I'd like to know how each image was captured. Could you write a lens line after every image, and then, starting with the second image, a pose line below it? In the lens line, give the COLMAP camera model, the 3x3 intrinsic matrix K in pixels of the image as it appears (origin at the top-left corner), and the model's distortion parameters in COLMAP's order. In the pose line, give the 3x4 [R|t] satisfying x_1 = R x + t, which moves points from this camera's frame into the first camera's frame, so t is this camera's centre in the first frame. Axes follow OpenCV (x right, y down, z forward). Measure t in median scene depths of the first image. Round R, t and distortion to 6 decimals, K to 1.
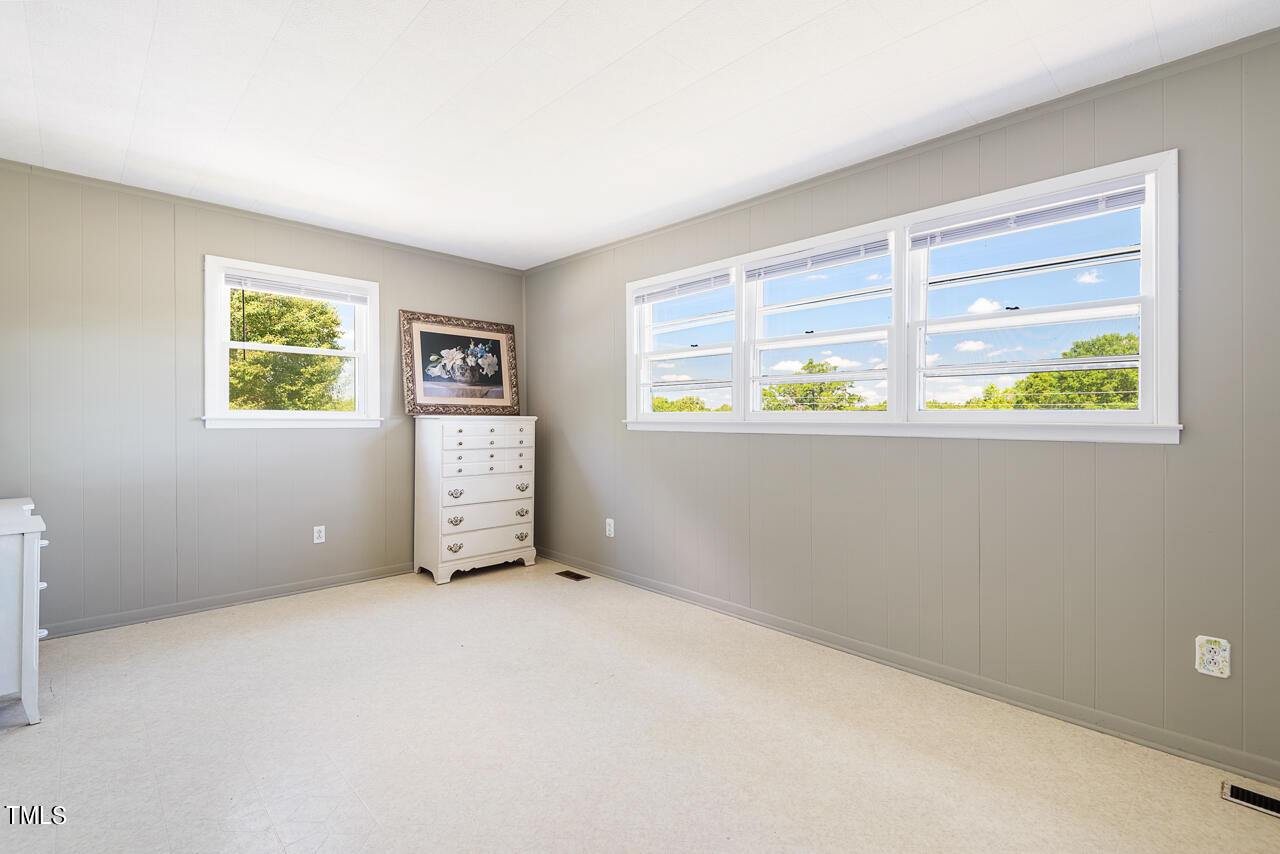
lens RADIAL K [[578.4, 0, 641.8], [0, 578.4, 422.9], [0, 0, 1]] dist [0.030082, -0.018257]
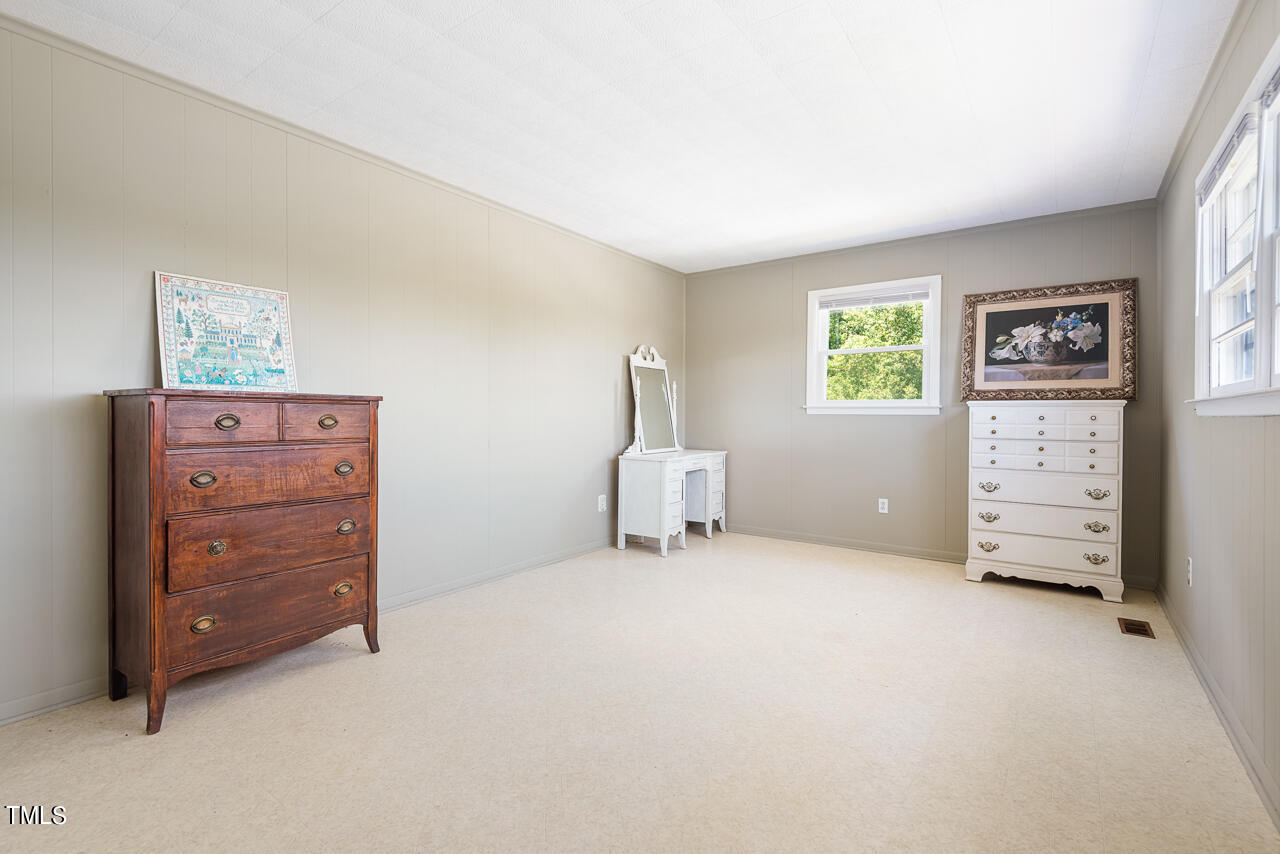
lens RADIAL K [[578.4, 0, 640.1], [0, 578.4, 421.4], [0, 0, 1]] dist [0.030082, -0.018257]
pose [[0.171837, 0.007061, -0.985100, 0.442408], [-0.011641, 0.999919, 0.005137, 0.019349], [0.985057, 0.010585, 0.171905, 0.278160]]
